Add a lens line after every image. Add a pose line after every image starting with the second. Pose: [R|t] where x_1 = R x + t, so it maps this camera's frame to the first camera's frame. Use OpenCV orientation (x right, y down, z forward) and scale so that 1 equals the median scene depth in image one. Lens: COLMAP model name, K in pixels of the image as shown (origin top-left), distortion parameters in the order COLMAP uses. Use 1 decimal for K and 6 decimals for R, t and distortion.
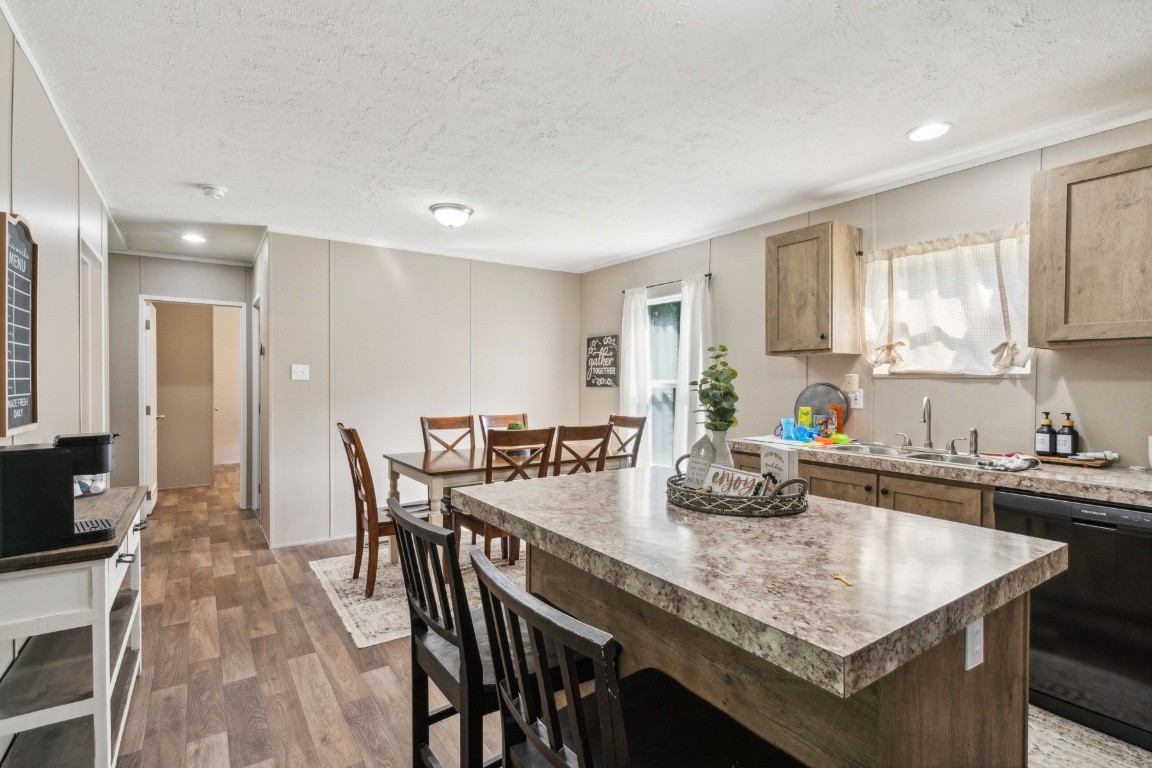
lens RADIAL K [[558.3, 0, 572.3], [0, 558.3, 377.0], [0, 0, 1]] dist [-0.000141, -0.000484]
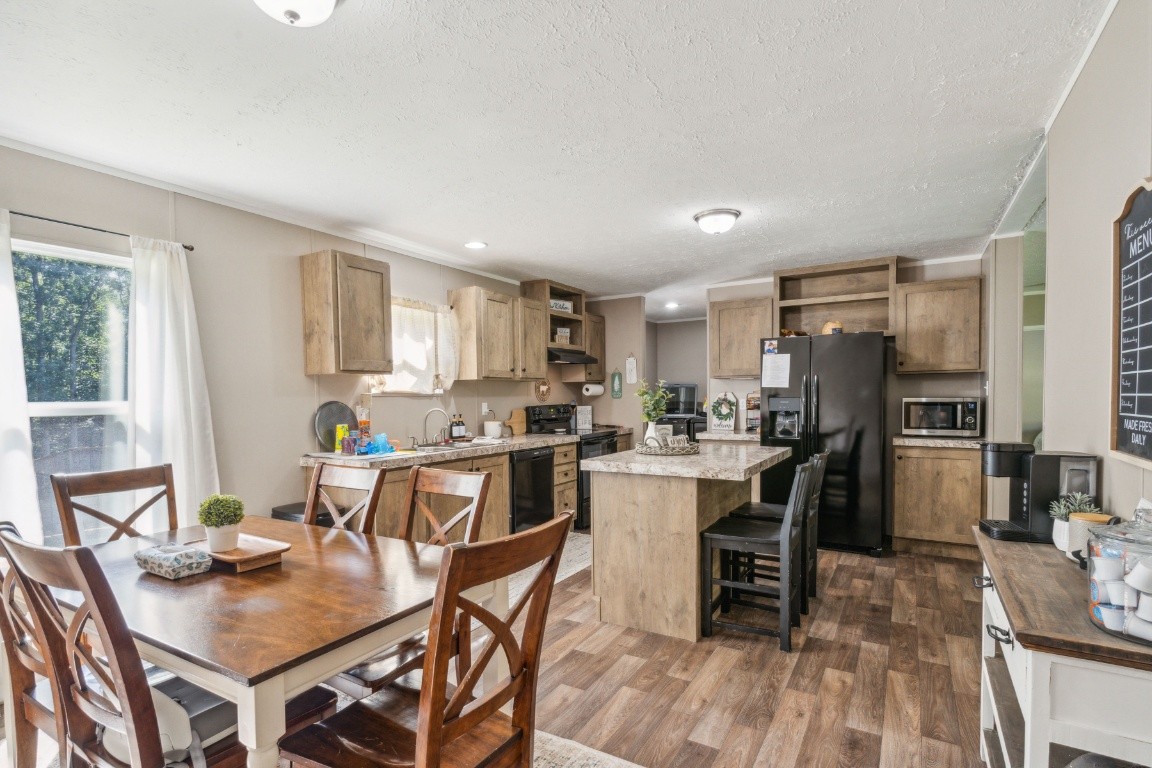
lens RADIAL K [[558.5, 0, 571.2], [0, 558.5, 400.0], [0, 0, 1]] dist [0.001197, 0.000183]
pose [[-0.420876, -0.006302, 0.907096, -0.894479], [0.003505, 0.999957, 0.008573, 0.001103], [-0.907111, 0.006787, -0.420836, 1.331642]]
